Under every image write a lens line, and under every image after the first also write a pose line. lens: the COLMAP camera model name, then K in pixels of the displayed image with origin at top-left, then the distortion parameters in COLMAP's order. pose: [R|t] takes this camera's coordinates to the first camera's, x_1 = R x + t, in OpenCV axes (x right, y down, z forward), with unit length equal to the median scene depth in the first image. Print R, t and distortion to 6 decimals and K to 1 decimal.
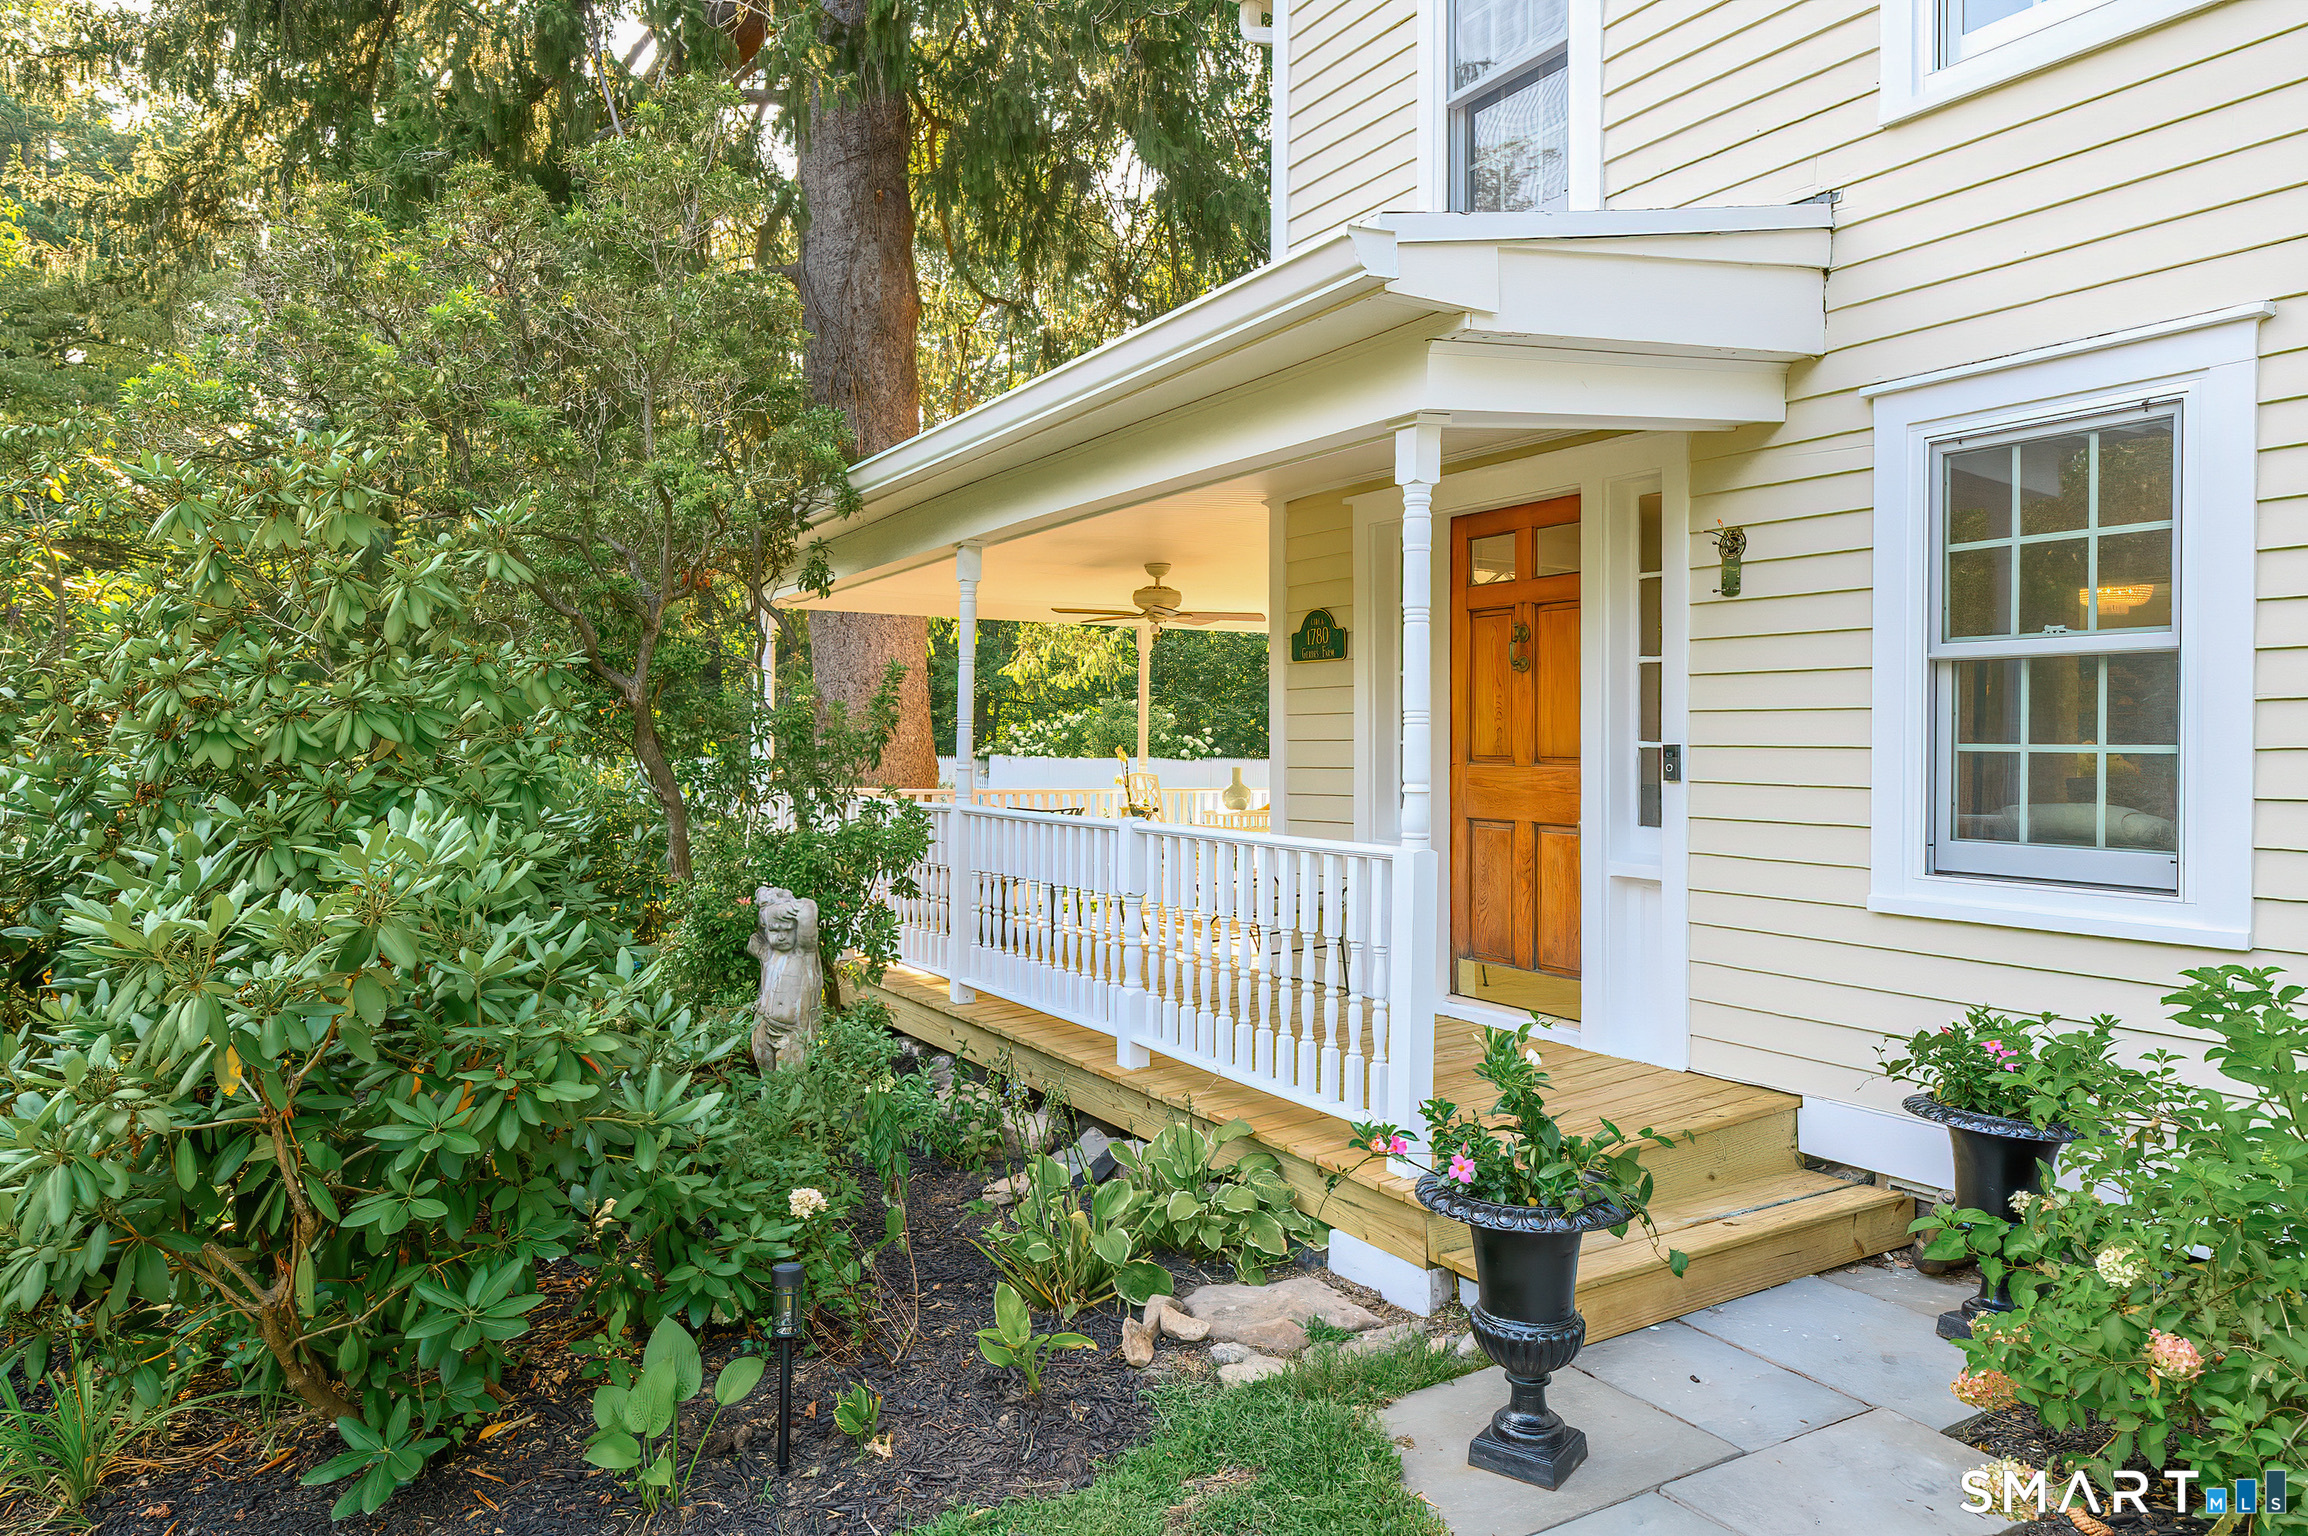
lens RADIAL K [[1475.2, 0, 1154.0], [0, 1475.2, 768.0], [0, 0, 1]] dist [0.001215, 0.000228]
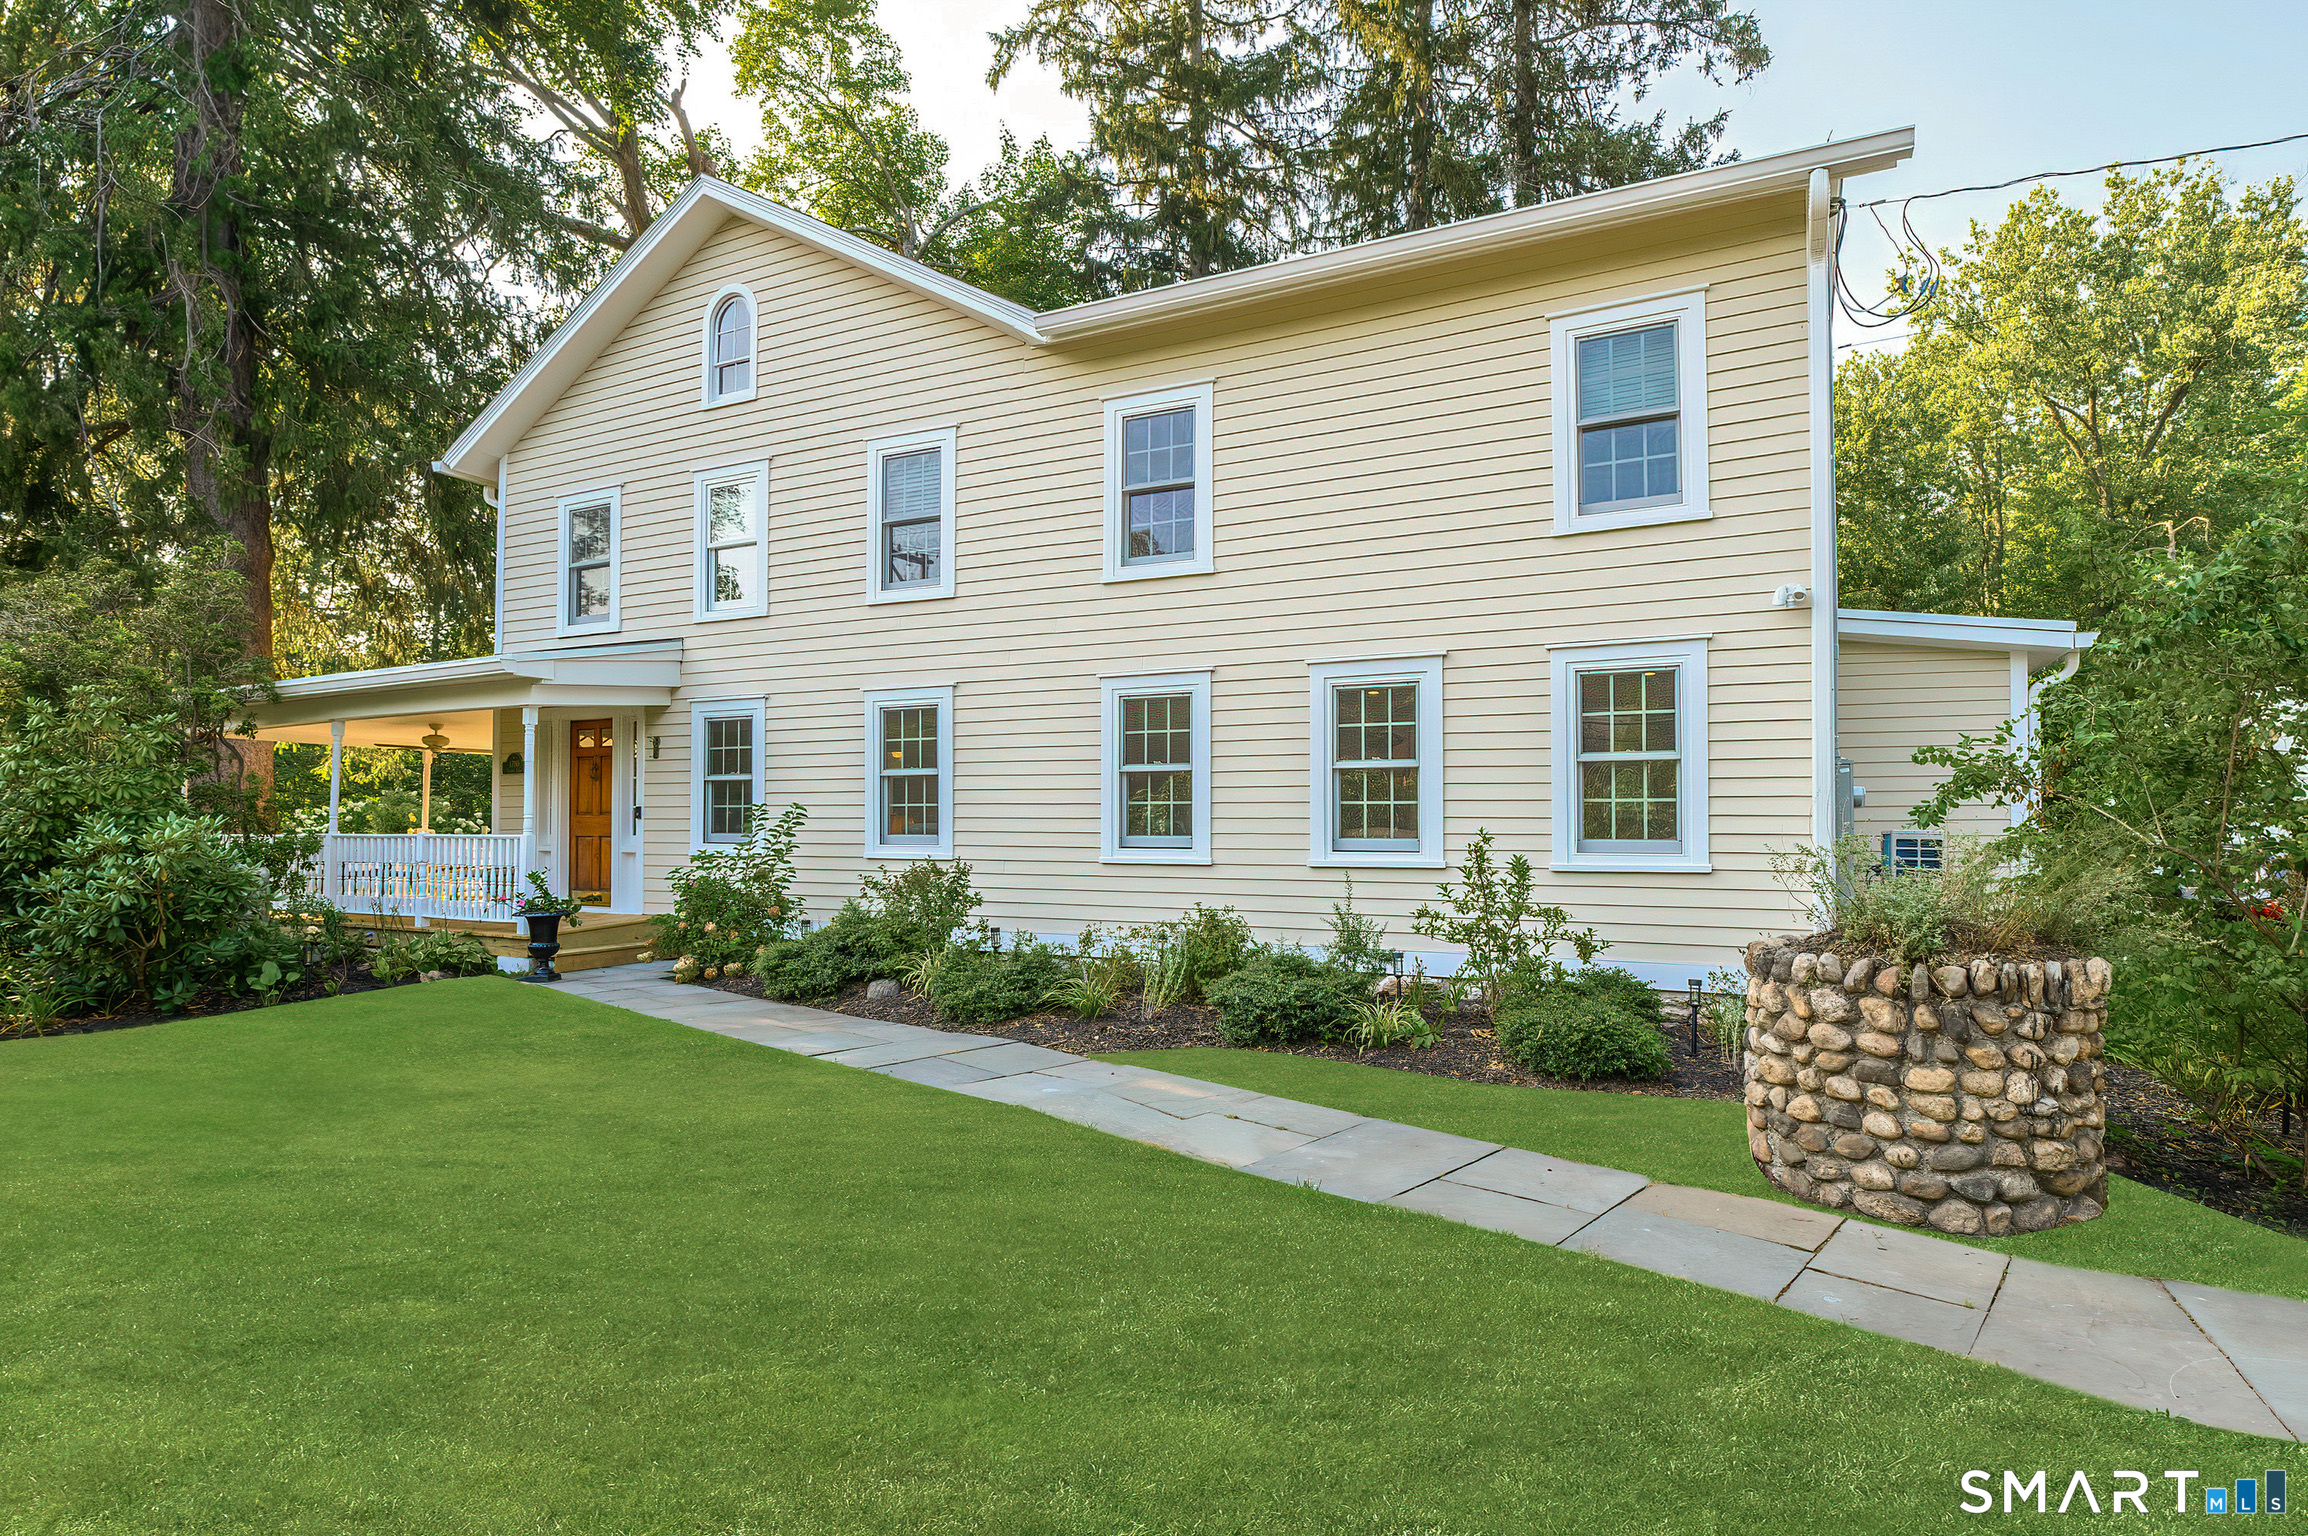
lens RADIAL K [[1006.5, 0, 1155.2], [0, 1006.5, 798.9], [0, 0, 1]] dist [-0.032946, -0.000154]
pose [[0.807009, 0.012758, 0.590401, -0.001765], [0.013707, 0.999093, -0.040325, 0.063582], [-0.590379, 0.040635, 0.806102, -1.227652]]
